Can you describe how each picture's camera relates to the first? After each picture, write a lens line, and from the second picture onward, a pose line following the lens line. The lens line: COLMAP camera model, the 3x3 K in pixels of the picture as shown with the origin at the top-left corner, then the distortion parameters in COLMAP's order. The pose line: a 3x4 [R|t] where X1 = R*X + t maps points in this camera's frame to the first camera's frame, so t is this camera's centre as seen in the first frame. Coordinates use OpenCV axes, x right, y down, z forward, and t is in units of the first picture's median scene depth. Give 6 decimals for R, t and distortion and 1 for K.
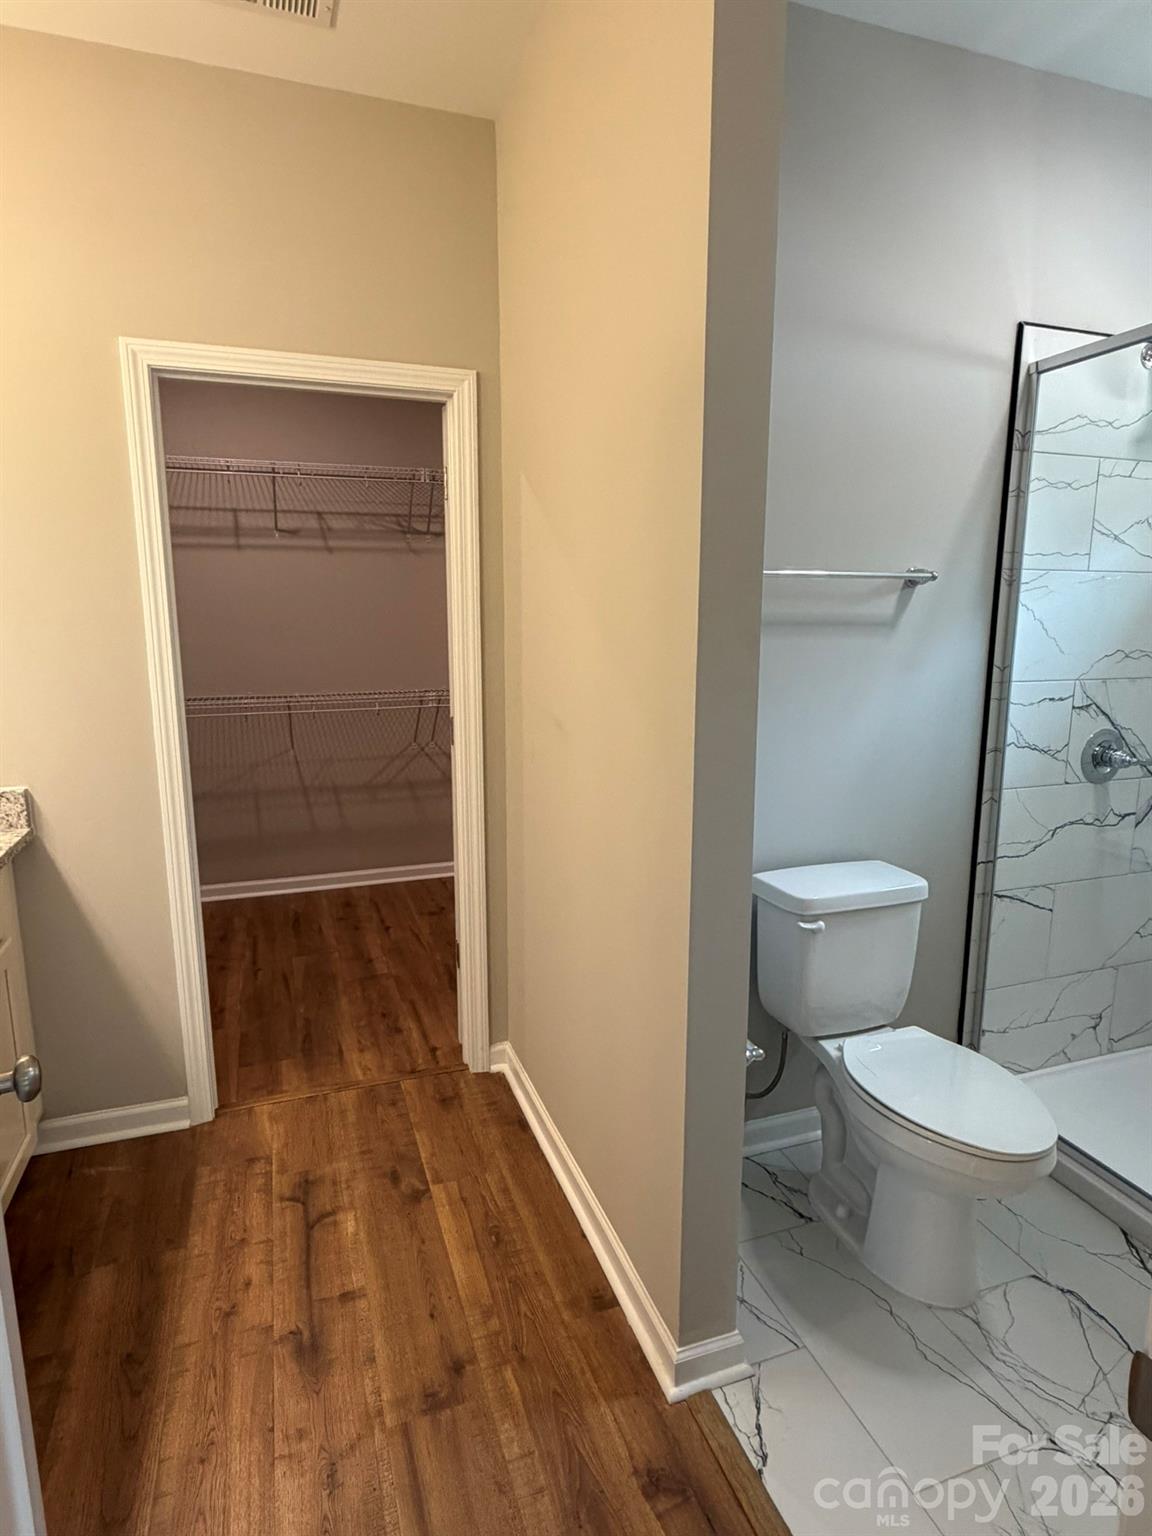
lens RADIAL K [[847.2, 0, 576.0], [0, 847.2, 768.0], [0, 0, 1]] dist [0.001022, -0.000734]
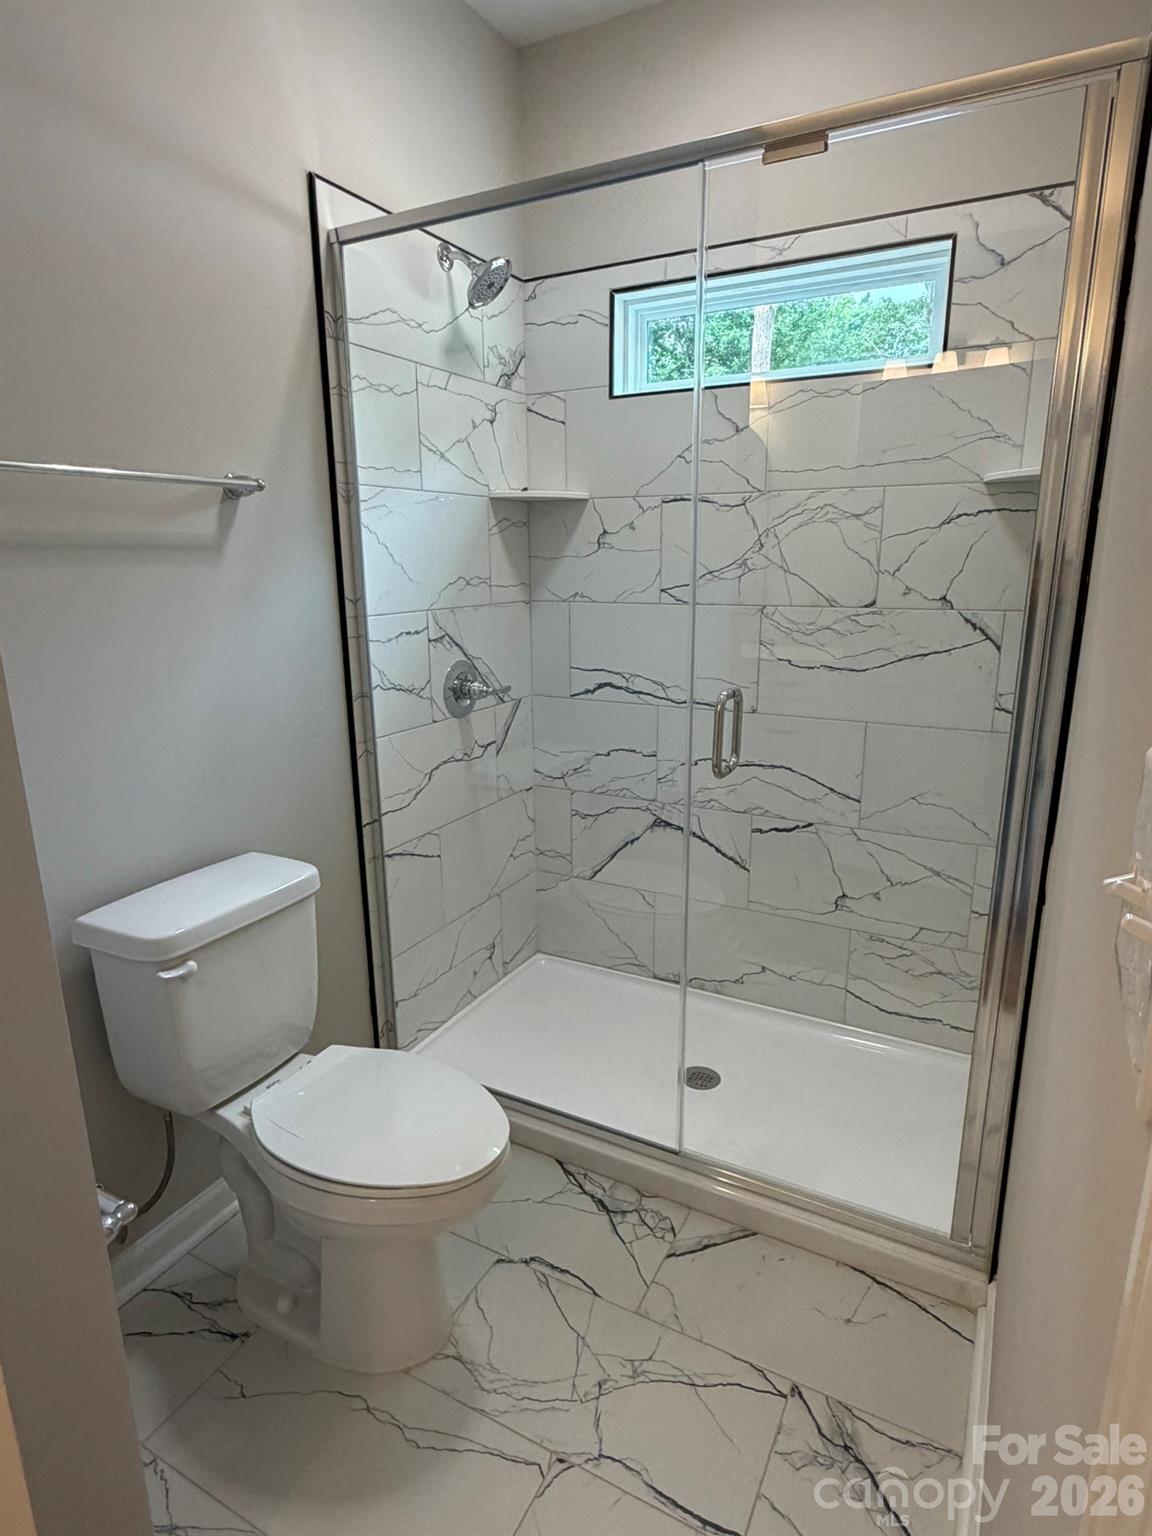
lens RADIAL K [[847.2, 0, 576.0], [0, 847.2, 768.0], [0, 0, 1]] dist [0.001022, -0.000734]
pose [[0.733339, -0.170955, 0.658018, 0.071876], [0.129432, 0.985274, 0.111729, -0.017343], [-0.667428, 0.003233, 0.744667, 0.209660]]
